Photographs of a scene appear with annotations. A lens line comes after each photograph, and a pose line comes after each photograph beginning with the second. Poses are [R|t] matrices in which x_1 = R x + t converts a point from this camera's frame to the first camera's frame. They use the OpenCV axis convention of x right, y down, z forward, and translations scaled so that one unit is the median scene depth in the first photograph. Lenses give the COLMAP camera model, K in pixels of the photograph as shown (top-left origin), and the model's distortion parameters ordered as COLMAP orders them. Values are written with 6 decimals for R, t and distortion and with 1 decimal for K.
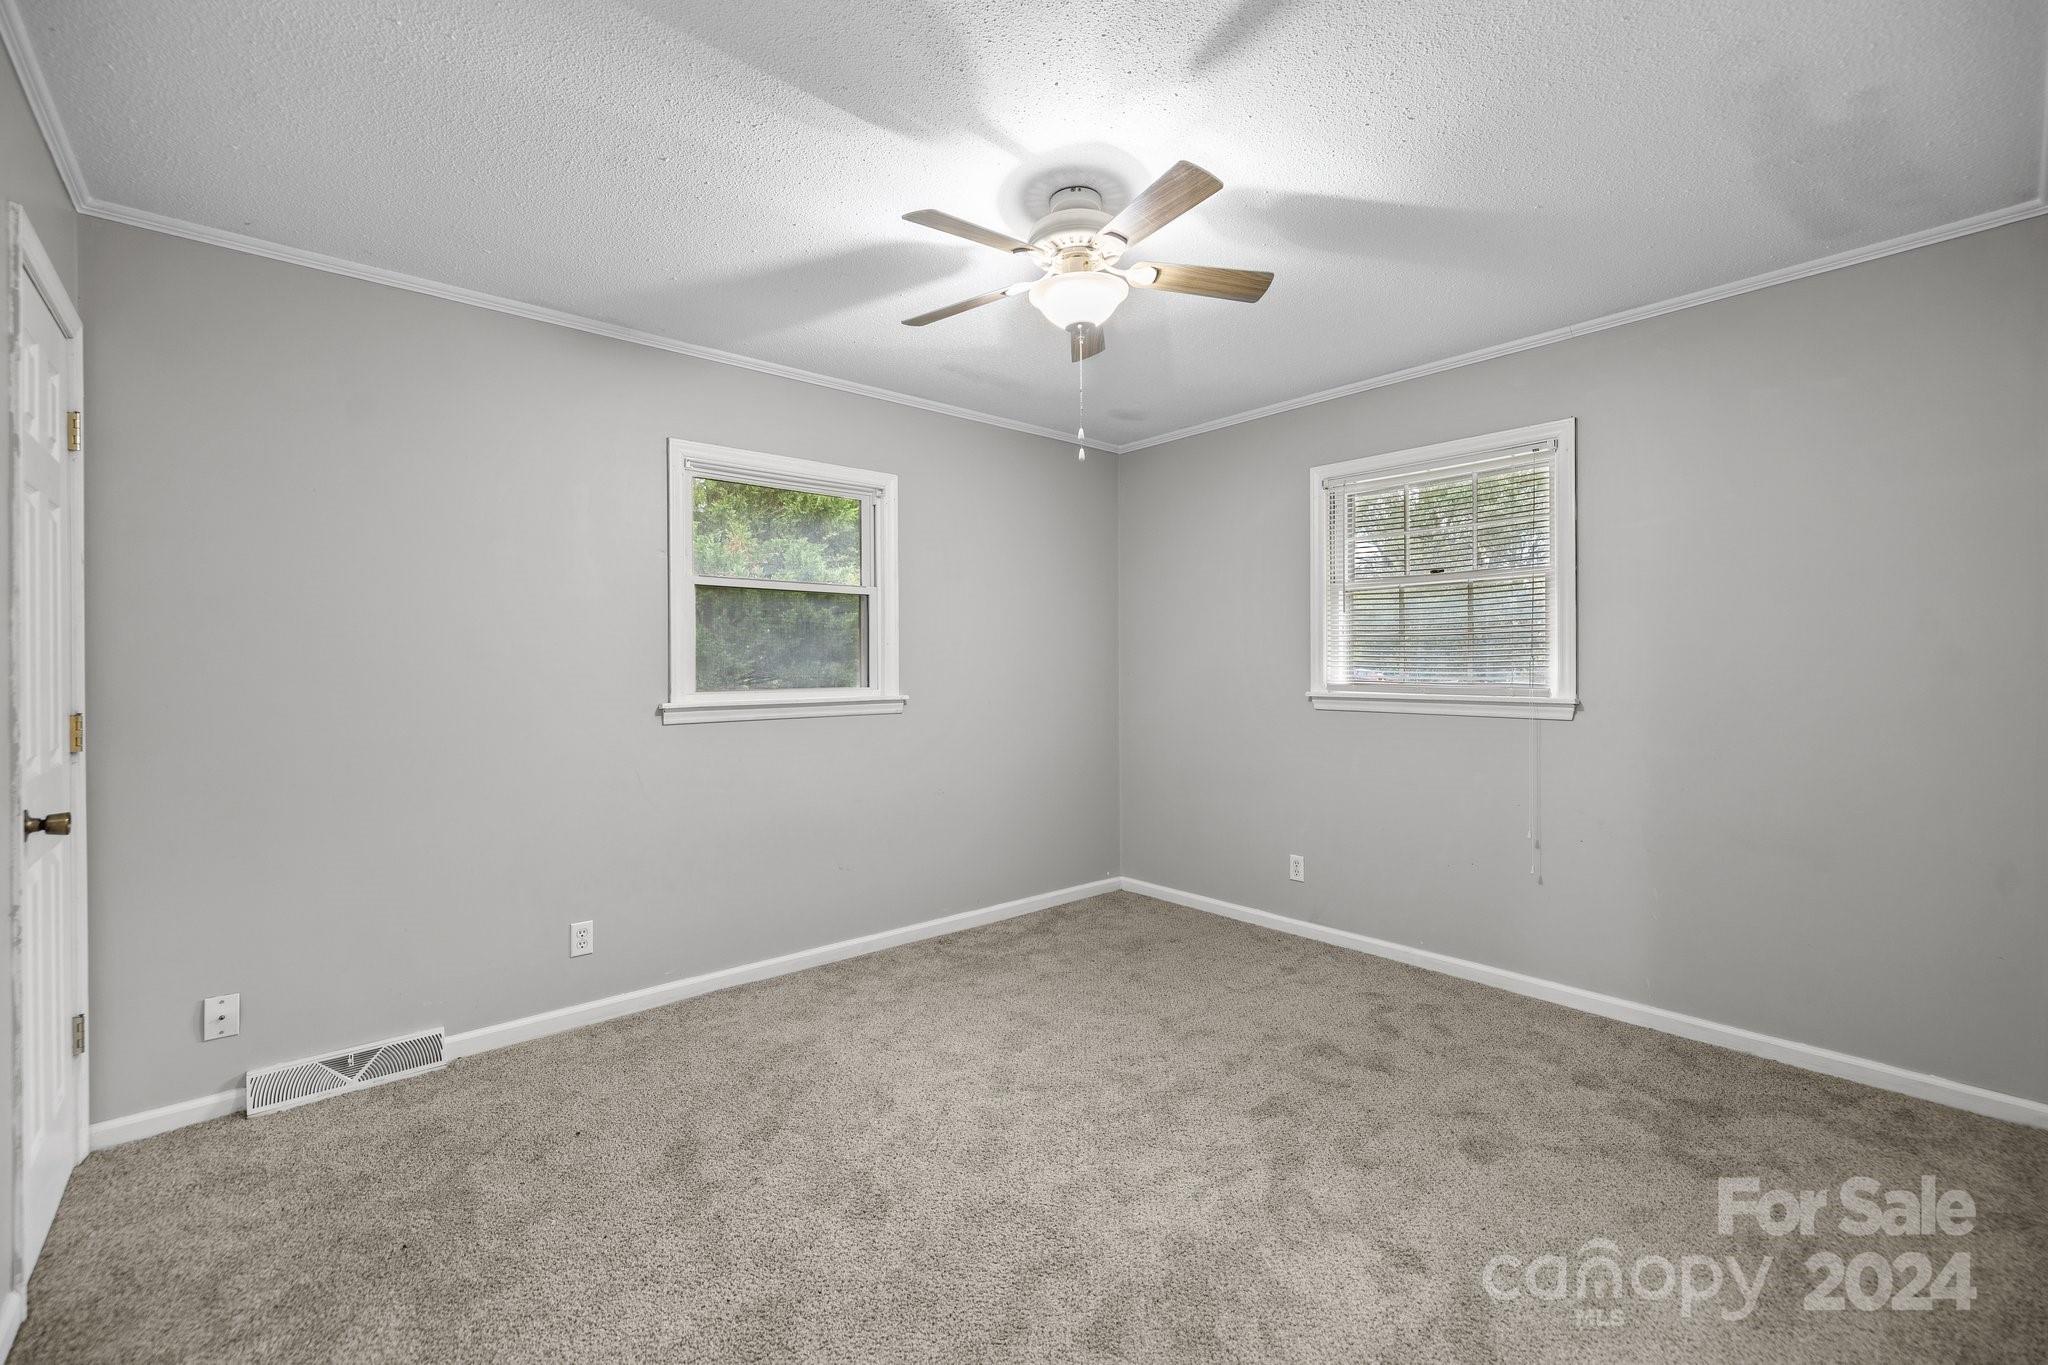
lens RADIAL K [[874.8, 0, 1019.6], [0, 874.8, 683.6], [0, 0, 1]] dist [-0.000737, -0.000655]
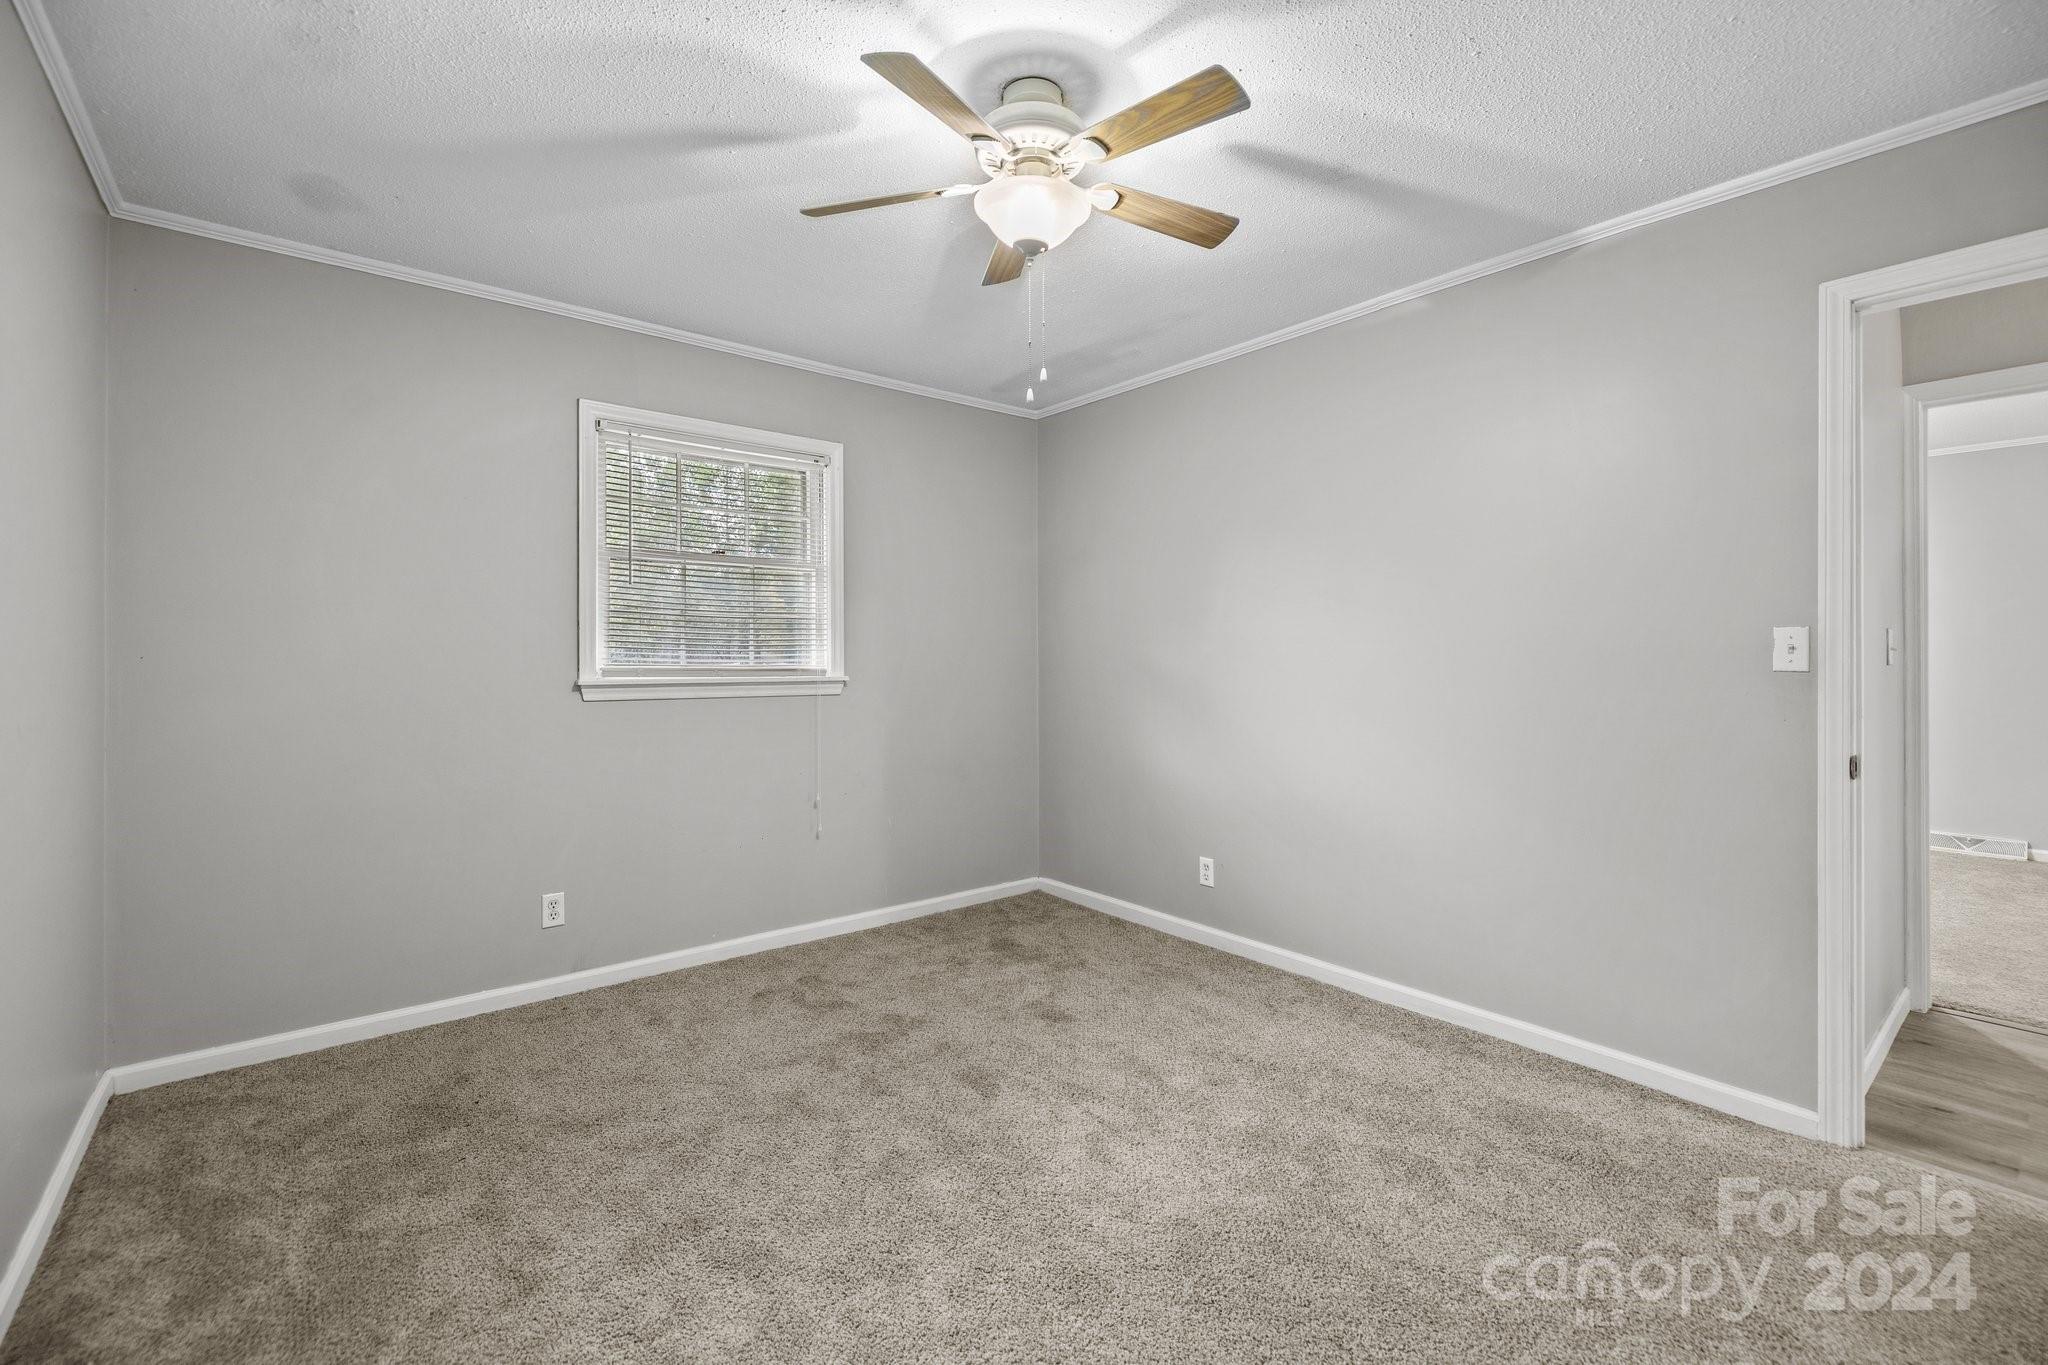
lens RADIAL K [[874.8, 0, 1034.6], [0, 874.8, 649.7], [0, 0, 1]] dist [-0.000737, -0.000655]
pose [[0.003710, 0.007581, 0.999964, -0.538033], [0.012533, 0.999892, -0.007627, -0.007249], [-0.999915, 0.012561, 0.003615, 0.684932]]
